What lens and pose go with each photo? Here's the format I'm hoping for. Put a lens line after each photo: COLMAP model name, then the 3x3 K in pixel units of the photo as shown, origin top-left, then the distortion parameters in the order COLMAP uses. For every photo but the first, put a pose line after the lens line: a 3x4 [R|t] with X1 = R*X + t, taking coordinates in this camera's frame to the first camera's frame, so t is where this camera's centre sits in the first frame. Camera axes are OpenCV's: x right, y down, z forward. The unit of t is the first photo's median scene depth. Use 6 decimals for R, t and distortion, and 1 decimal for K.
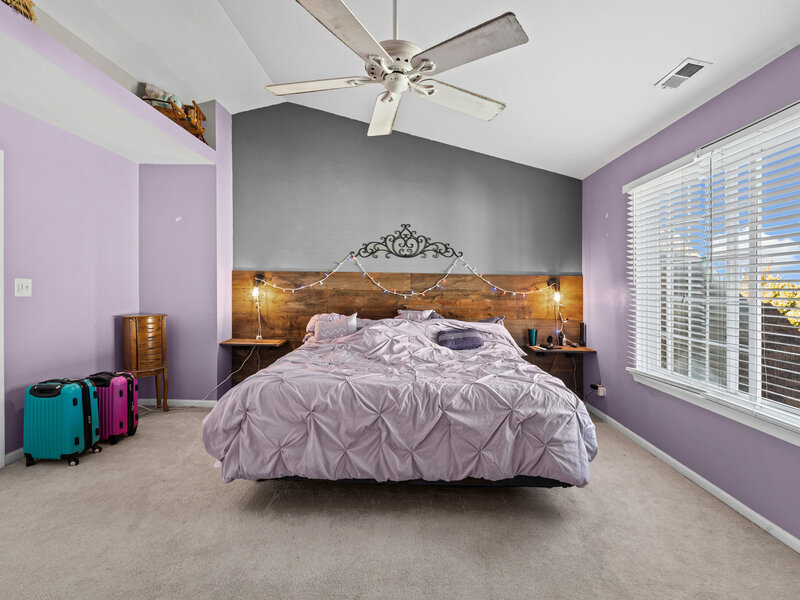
lens RADIAL K [[382.7, 0, 396.5], [0, 382.7, 283.6], [0, 0, 1]] dist [0.001816, -0.001131]
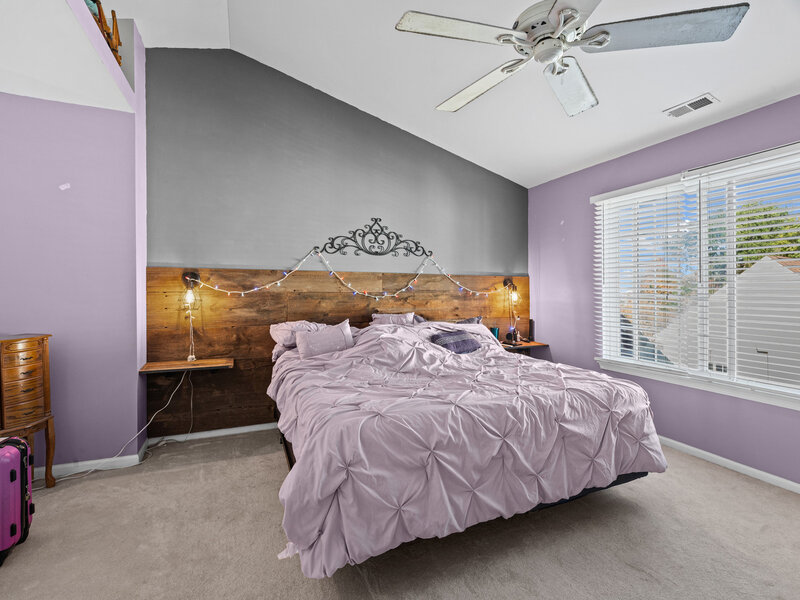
lens RADIAL K [[382.7, 0, 396.5], [0, 382.7, 283.6], [0, 0, 1]] dist [0.001816, -0.001131]
pose [[0.909590, -0.003672, 0.415491, -0.309540], [0.003565, 0.999993, 0.001032, -0.002320], [-0.415492, 0.000542, 0.909596, 0.164949]]
